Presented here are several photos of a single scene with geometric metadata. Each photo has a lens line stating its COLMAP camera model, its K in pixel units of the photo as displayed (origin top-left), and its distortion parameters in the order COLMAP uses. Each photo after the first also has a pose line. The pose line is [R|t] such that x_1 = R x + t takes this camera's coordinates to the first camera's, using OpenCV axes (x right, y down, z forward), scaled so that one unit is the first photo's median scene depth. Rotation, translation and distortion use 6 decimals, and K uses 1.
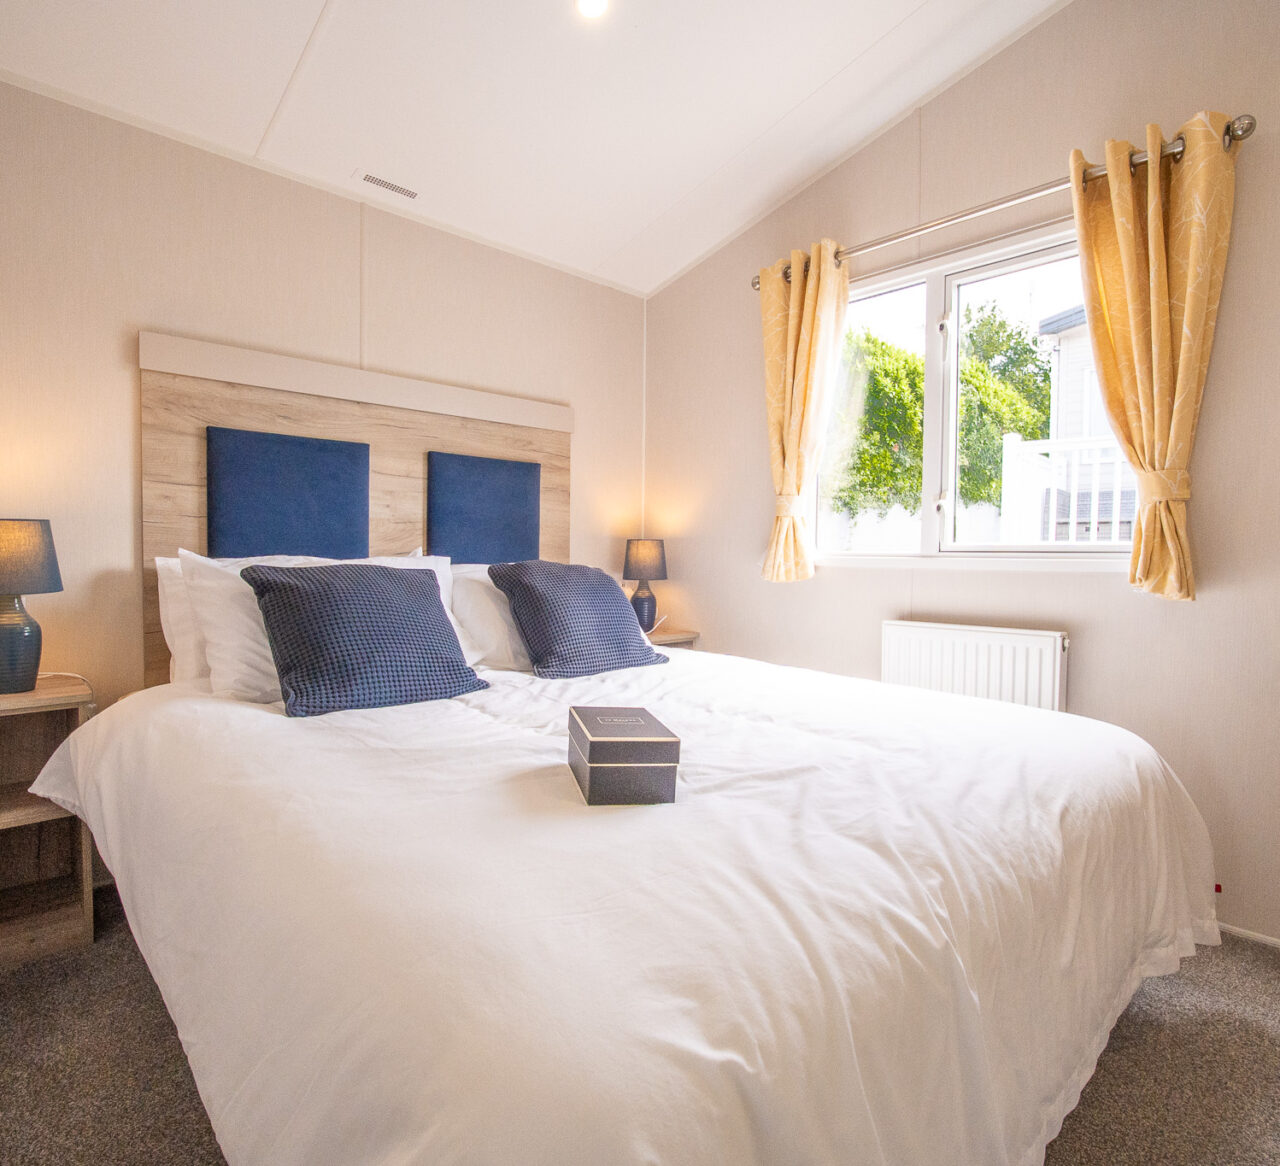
lens RADIAL K [[718.5, 0, 646.2], [0, 718.5, 580.3], [0, 0, 1]] dist [-0.017864, 0.001324]
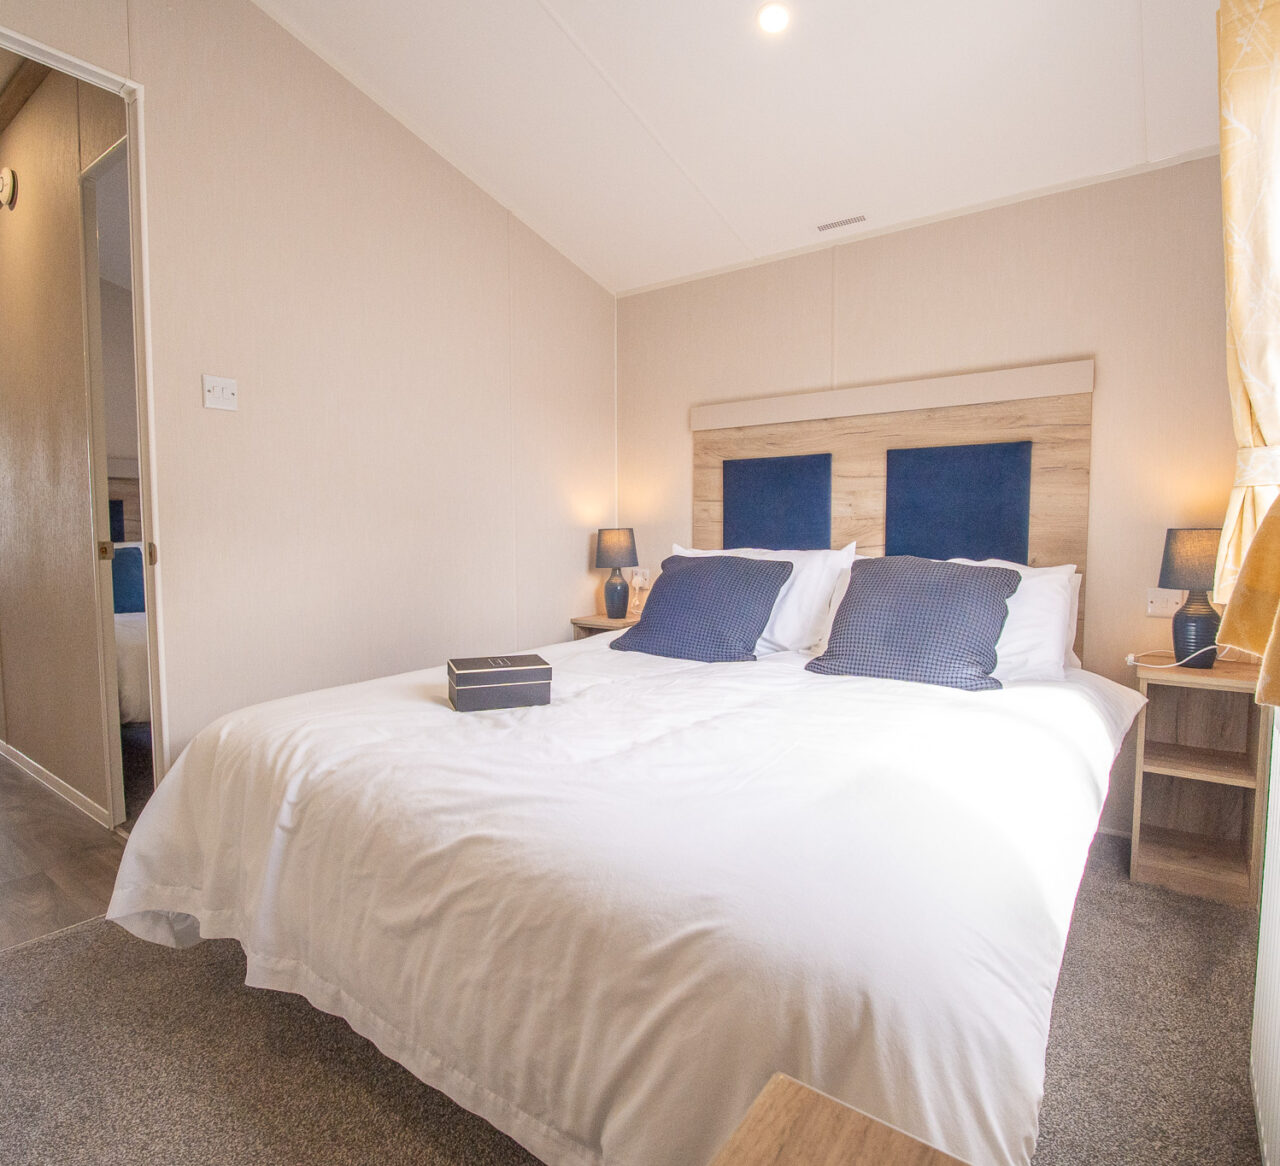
lens RADIAL K [[718.5, 0, 646.2], [0, 718.5, 580.3], [0, 0, 1]] dist [-0.017864, 0.001324]
pose [[0.181462, 0.047705, -0.982240, 0.716554], [-0.041460, 0.998306, 0.040825, -0.018910], [0.982524, 0.033316, 0.183132, 0.498458]]
